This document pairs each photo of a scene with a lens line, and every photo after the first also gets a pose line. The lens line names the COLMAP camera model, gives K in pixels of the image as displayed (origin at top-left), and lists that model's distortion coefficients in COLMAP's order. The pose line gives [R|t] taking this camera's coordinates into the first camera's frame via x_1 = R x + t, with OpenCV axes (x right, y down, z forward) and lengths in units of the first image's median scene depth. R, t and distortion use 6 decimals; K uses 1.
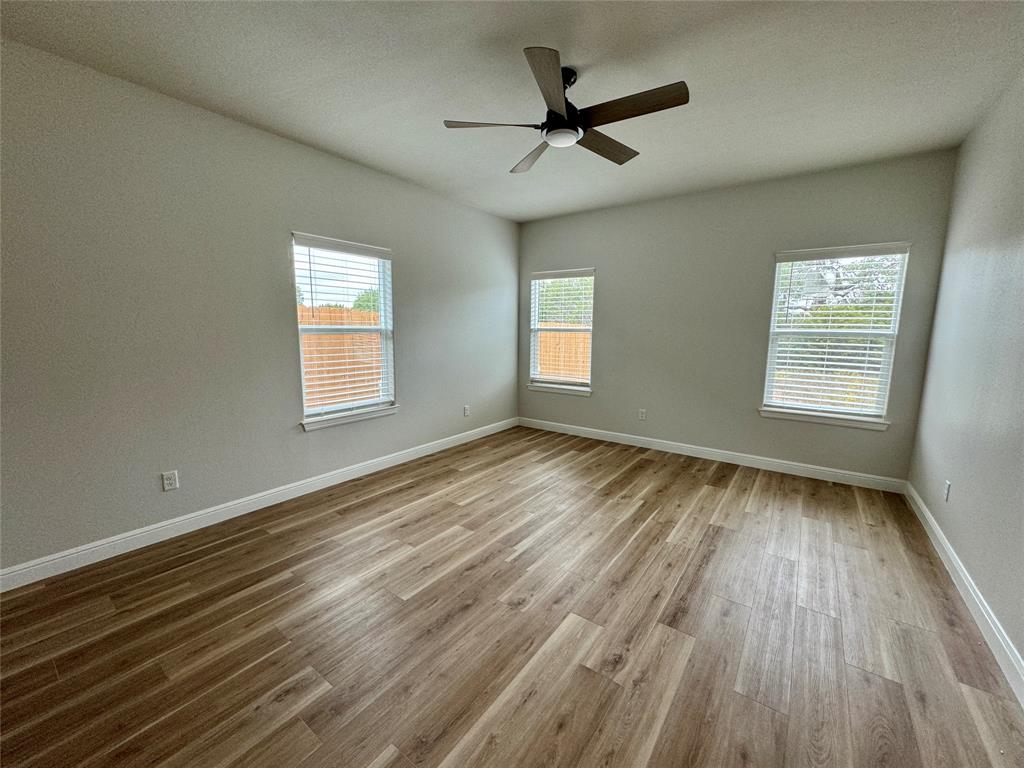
lens RADIAL K [[407.1, 0, 512.0], [0, 407.1, 384.0], [0, 0, 1]] dist [-0.001580, -0.000024]
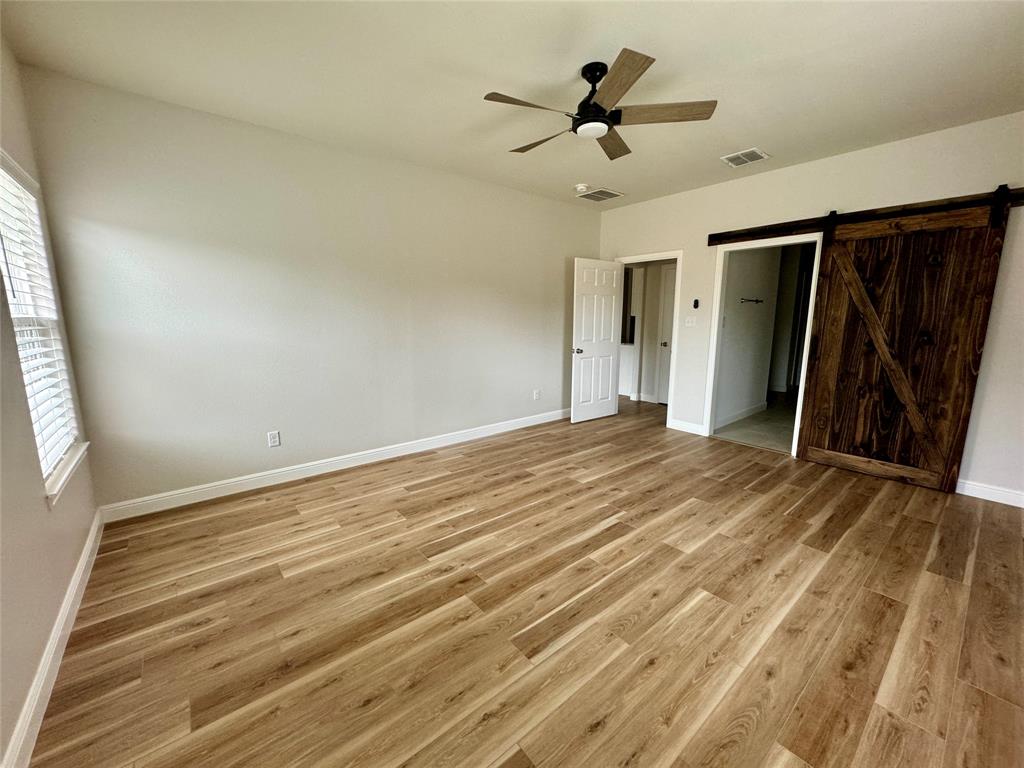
lens RADIAL K [[407.1, 0, 512.0], [0, 407.1, 384.0], [0, 0, 1]] dist [-0.001580, -0.000024]
pose [[-0.969015, -0.050055, 0.241876, 0.030171], [0.024818, 0.954564, 0.296970, -0.232689], [-0.245751, 0.293771, -0.923745, 1.693971]]
